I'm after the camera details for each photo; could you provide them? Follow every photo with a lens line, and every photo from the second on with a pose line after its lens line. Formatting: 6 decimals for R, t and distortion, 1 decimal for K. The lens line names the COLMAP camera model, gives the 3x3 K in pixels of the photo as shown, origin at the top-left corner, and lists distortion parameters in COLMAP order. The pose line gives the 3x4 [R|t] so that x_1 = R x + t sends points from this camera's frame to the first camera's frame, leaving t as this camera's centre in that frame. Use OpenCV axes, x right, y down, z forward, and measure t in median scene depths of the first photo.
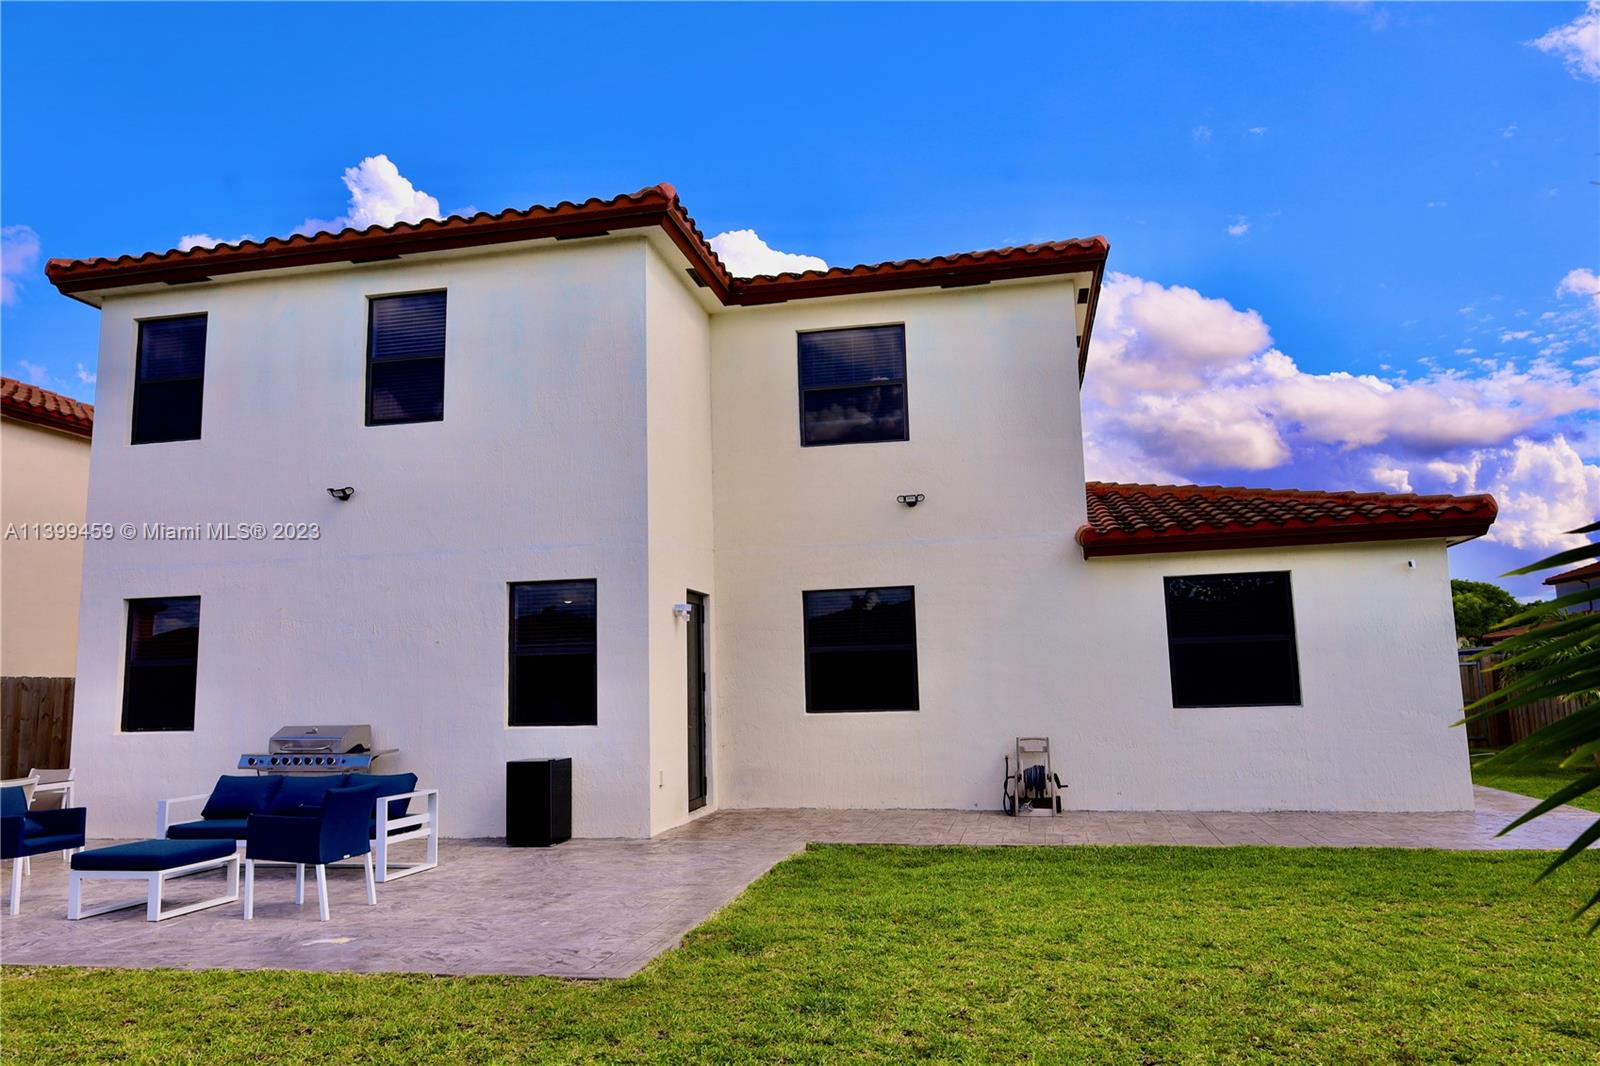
lens RADIAL K [[1091.0, 0, 806.0], [0, 1091.0, 535.0], [0, 0, 1]] dist [-0.011211, 0.005818]
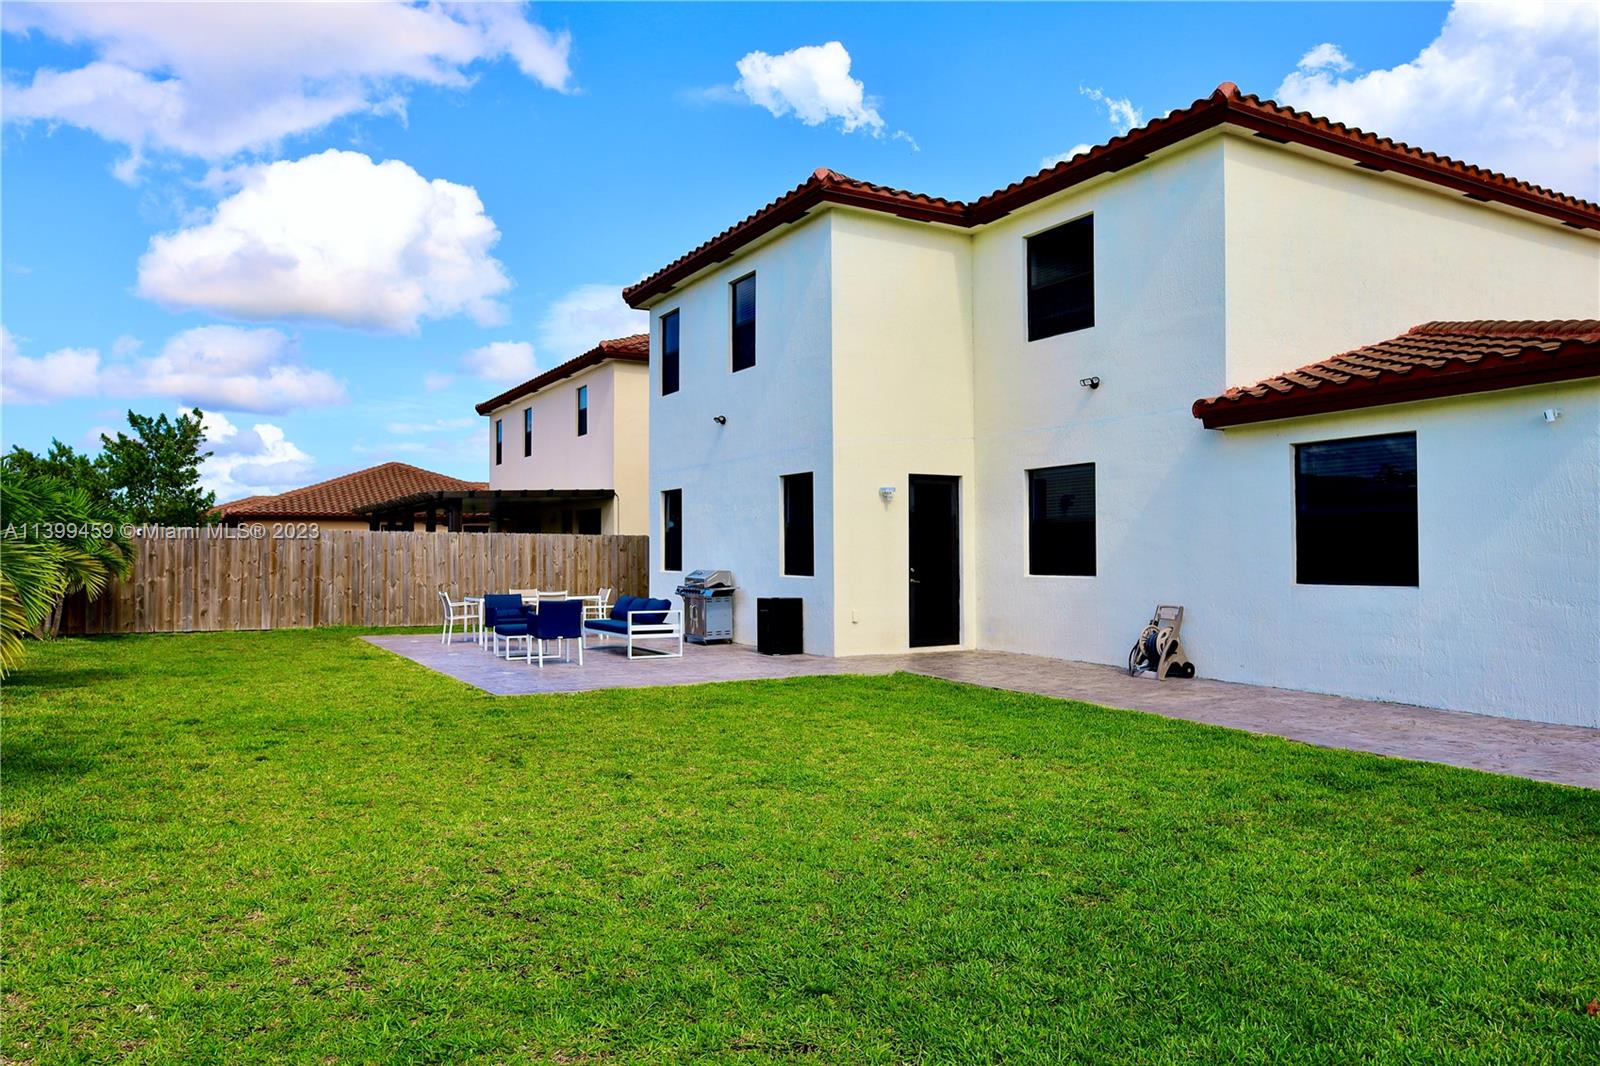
lens RADIAL K [[1091.0, 0, 806.0], [0, 1091.0, 535.0], [0, 0, 1]] dist [-0.011211, 0.005818]
pose [[0.656725, 0.010018, -0.754064, 0.757116], [0.087346, 0.992172, 0.089251, -0.003801], [0.749055, -0.124478, 0.650709, 0.074028]]
